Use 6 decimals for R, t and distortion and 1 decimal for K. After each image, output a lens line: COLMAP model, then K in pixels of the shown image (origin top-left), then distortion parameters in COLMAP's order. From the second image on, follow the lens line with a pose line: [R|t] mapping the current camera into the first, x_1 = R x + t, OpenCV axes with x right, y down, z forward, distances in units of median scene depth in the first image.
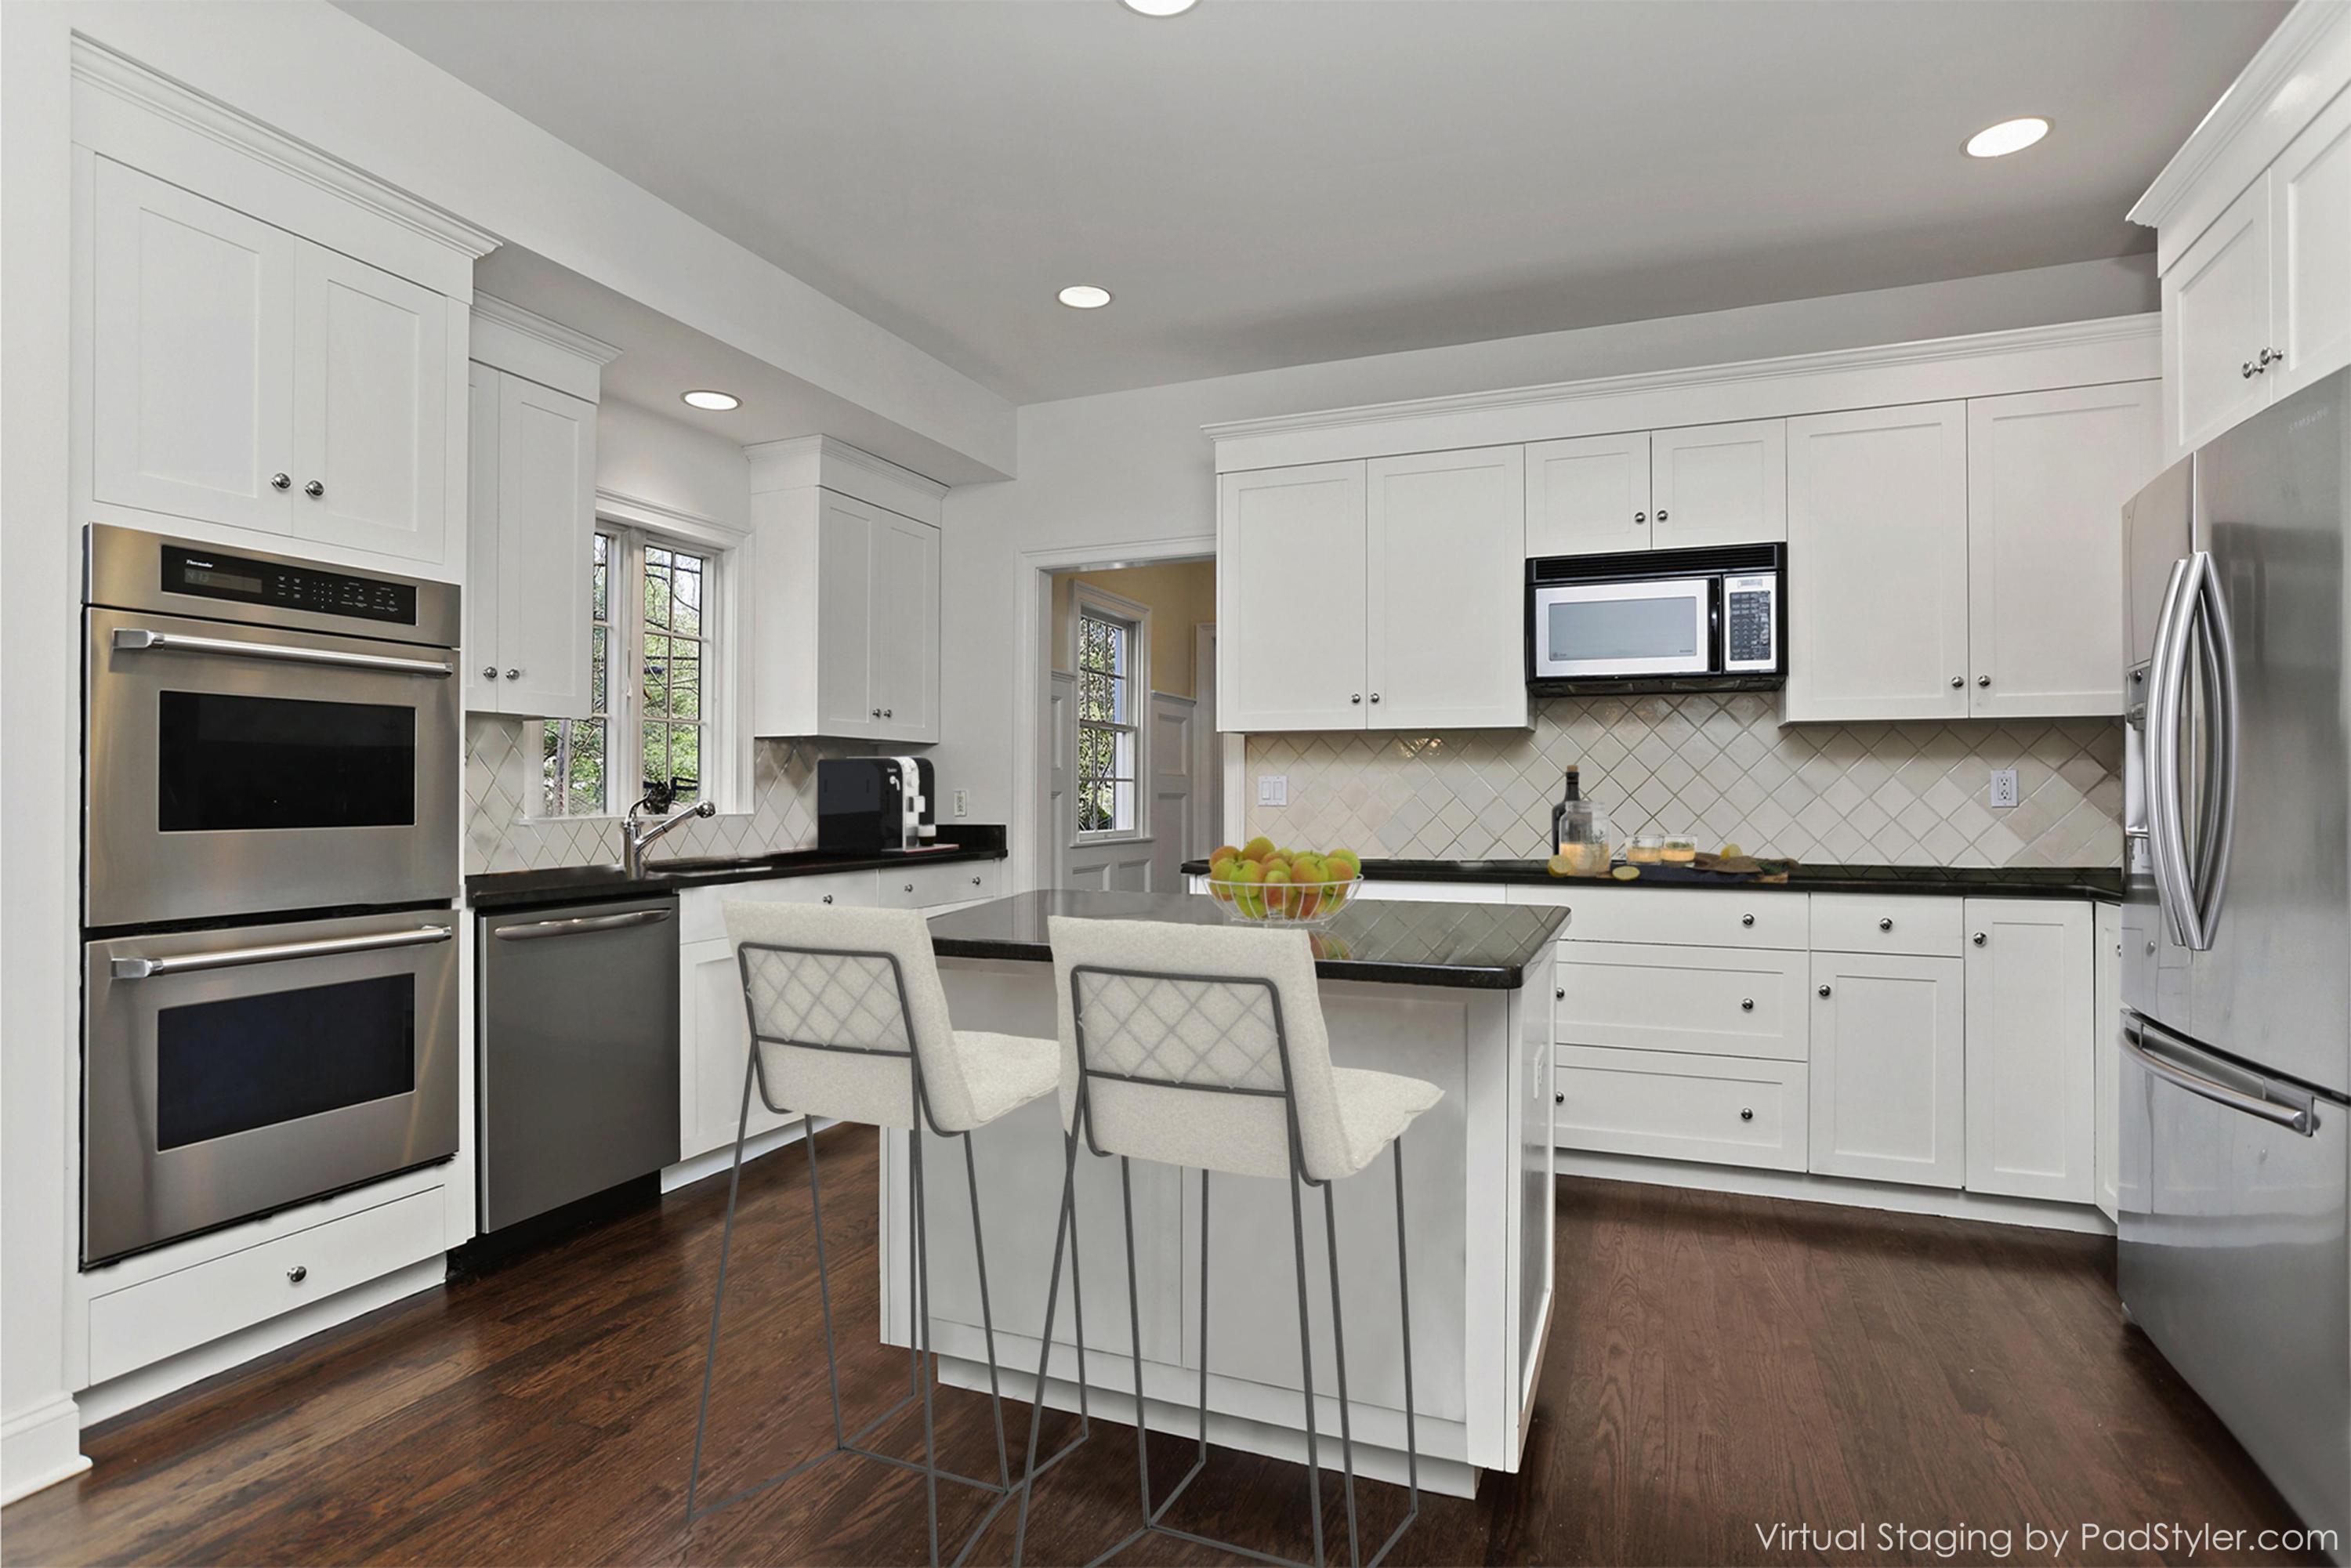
lens RADIAL K [[1154.1, 0, 1176.7], [0, 1154.1, 789.6], [0, 0, 1]] dist [-0.022432, 0.001152]
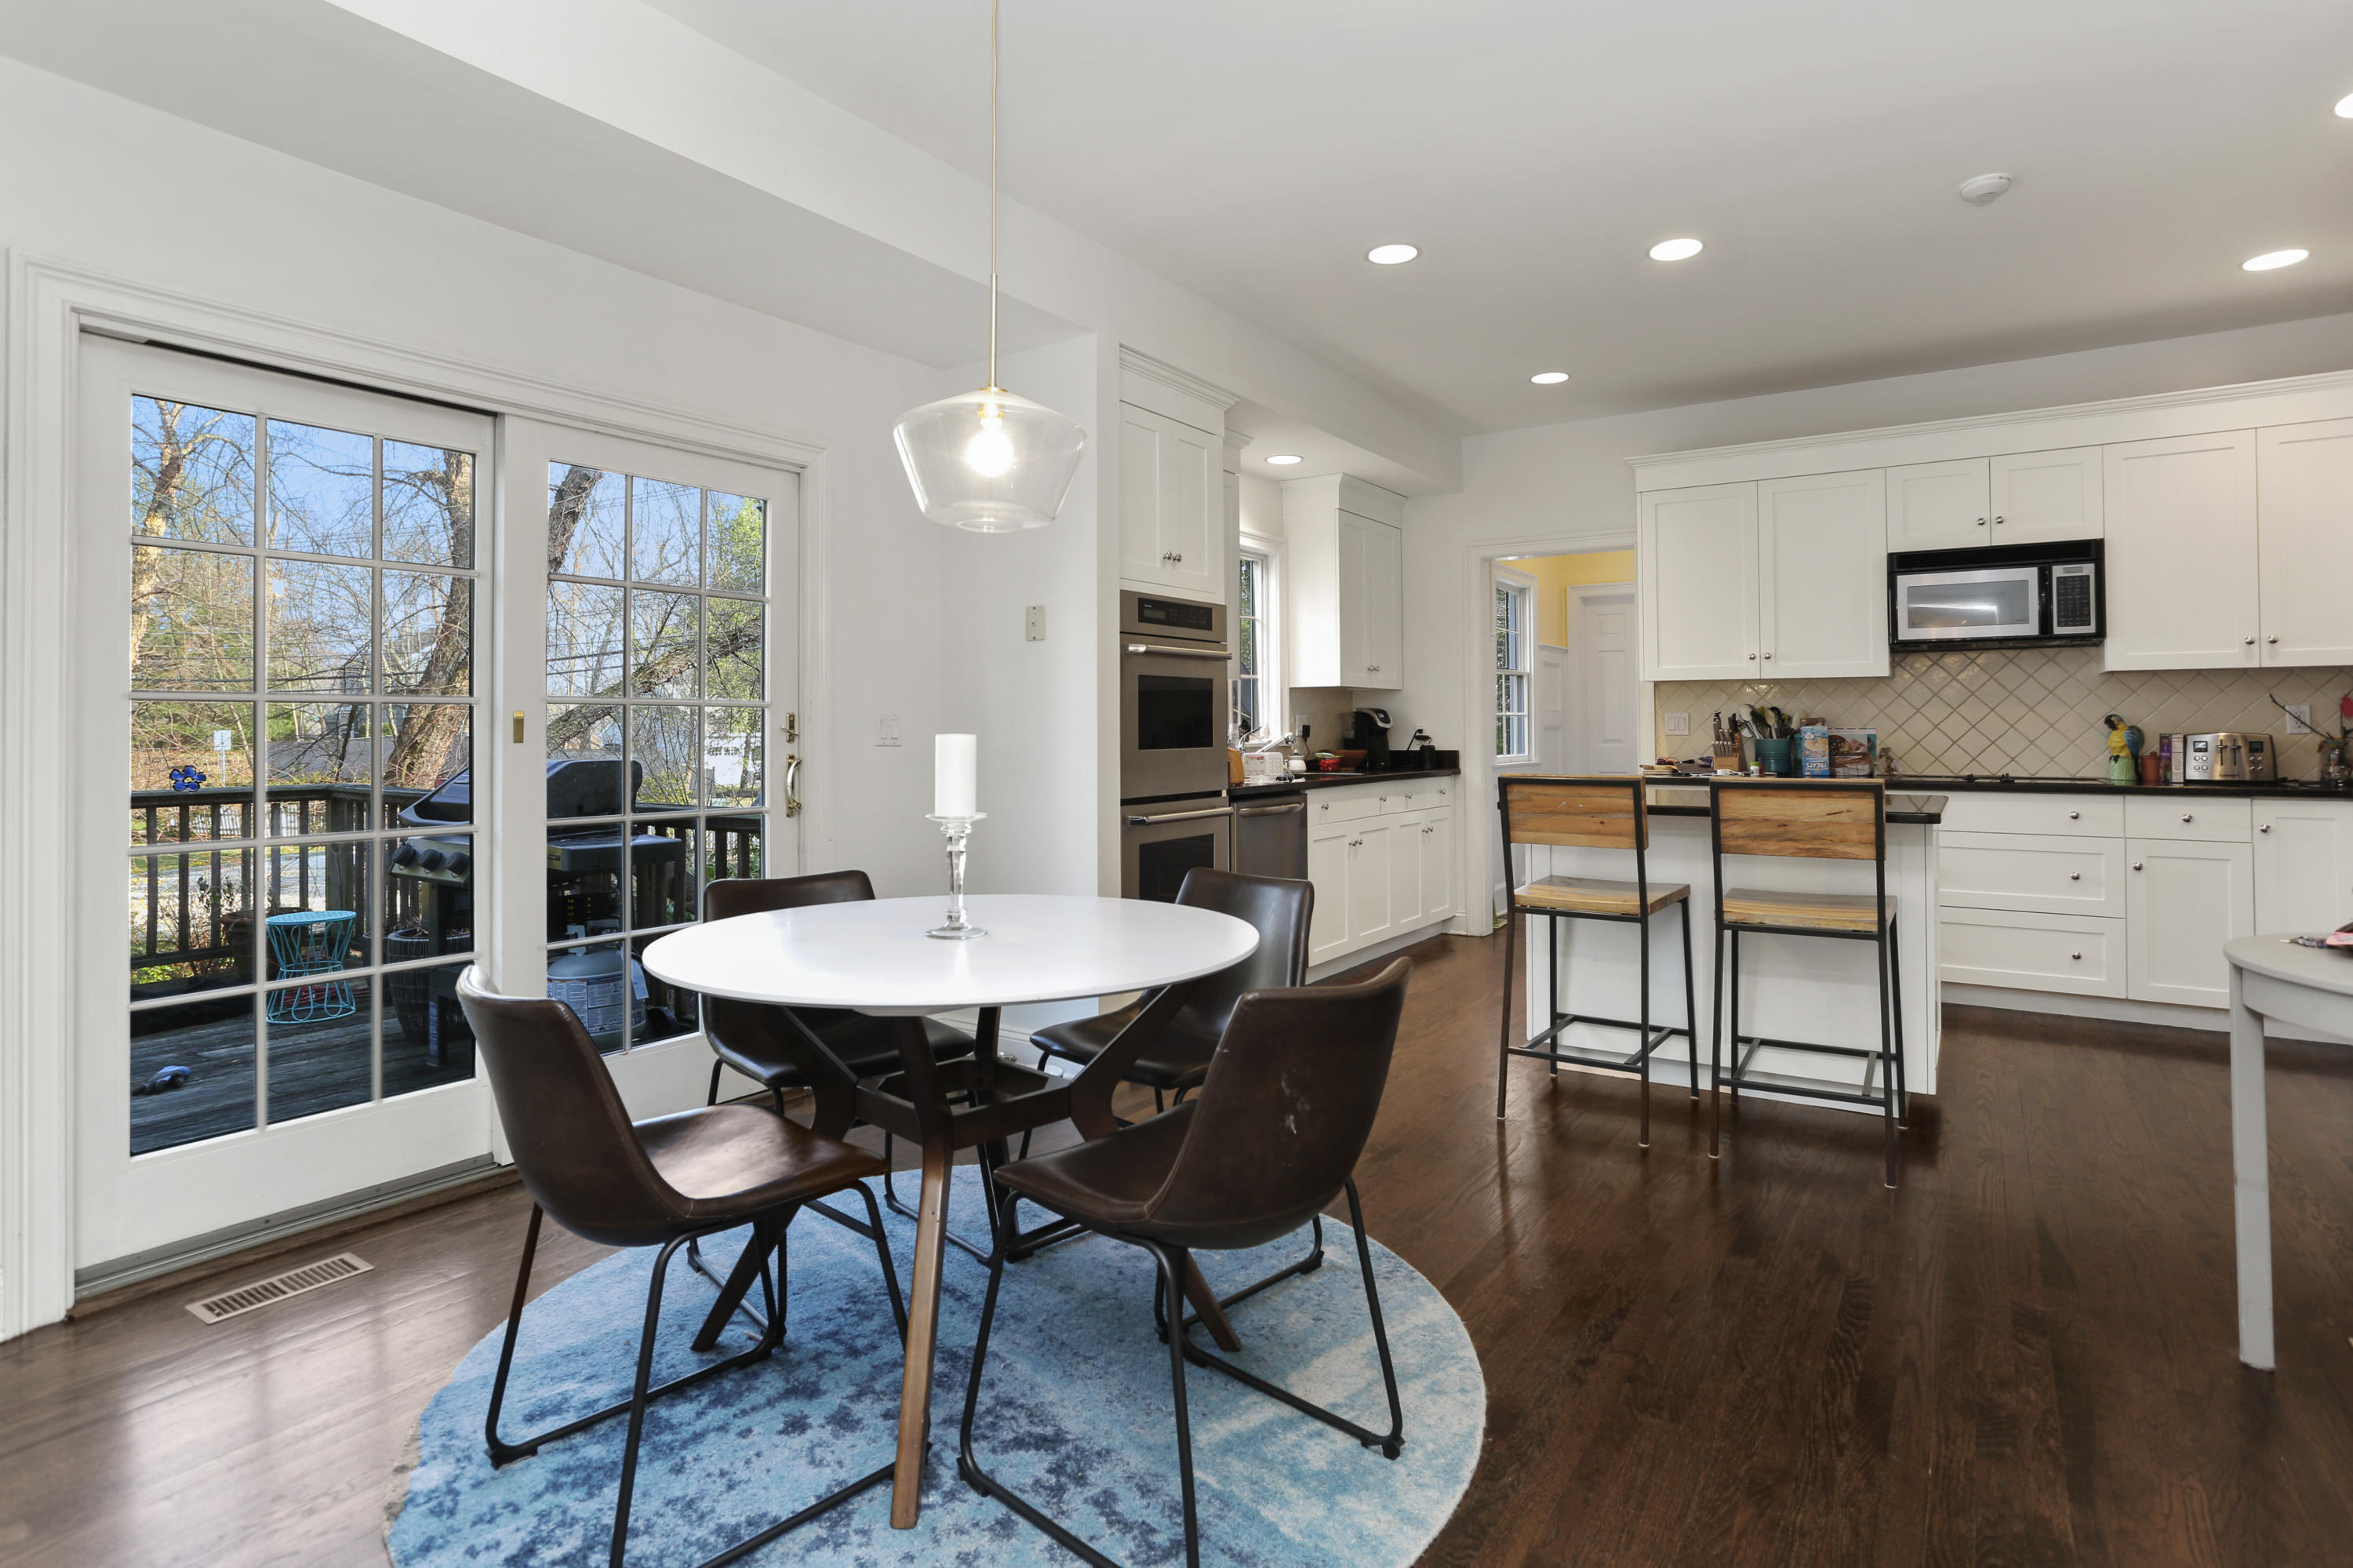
lens RADIAL K [[1182.2, 0, 1202.7], [0, 1182.2, 699.6], [0, 0, 1]] dist [-0.009631, 0.002622]
pose [[0.983261, -0.007648, -0.182044, -0.244983], [0.004470, 0.999830, -0.017864, -0.006524], [0.182150, 0.016752, 0.983128, -0.522434]]
